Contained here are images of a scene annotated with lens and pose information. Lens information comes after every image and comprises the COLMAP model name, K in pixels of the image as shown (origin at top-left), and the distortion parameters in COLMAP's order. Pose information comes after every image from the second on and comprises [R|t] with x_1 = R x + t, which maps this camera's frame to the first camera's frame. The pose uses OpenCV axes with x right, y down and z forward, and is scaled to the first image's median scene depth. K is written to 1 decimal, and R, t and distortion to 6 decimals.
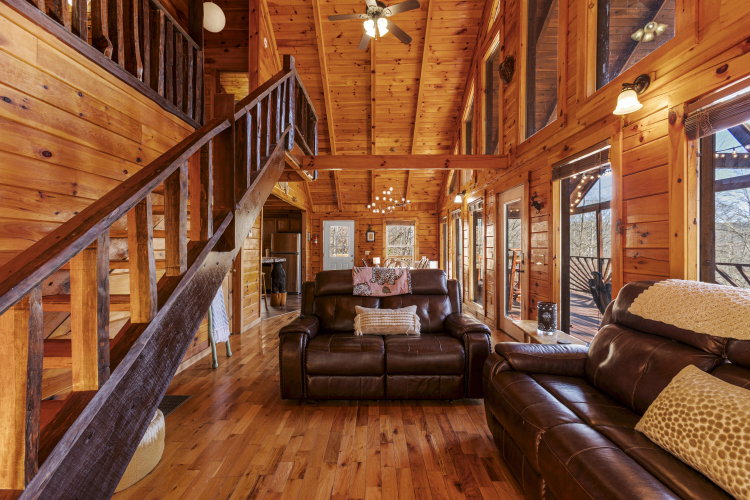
lens RADIAL K [[334.5, 0, 375.0], [0, 334.5, 250.0], [0, 0, 1]] dist [-0.011608, 0.005664]
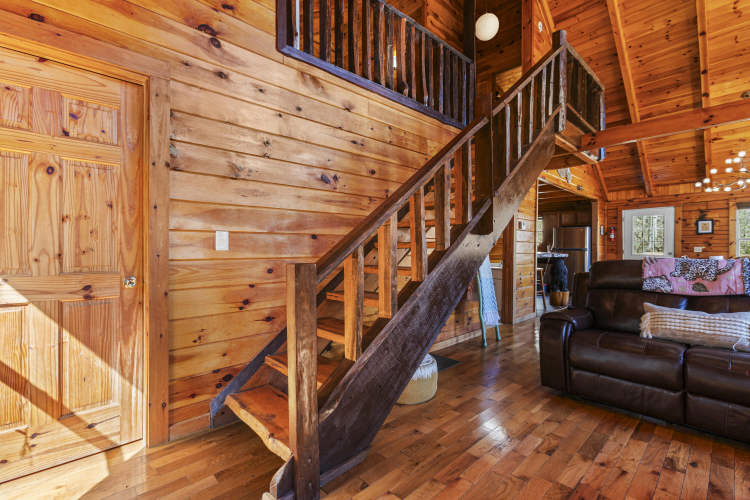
lens RADIAL K [[342.5, 0, 375.0], [0, 342.5, 250.0], [0, 0, 1]] dist [0.004928, 0.000289]
pose [[0.695079, -0.001825, -0.718931, 0.088684], [-0.001296, 0.999992, -0.003792, 0.043506], [0.718932, 0.003567, 0.695071, -0.050337]]
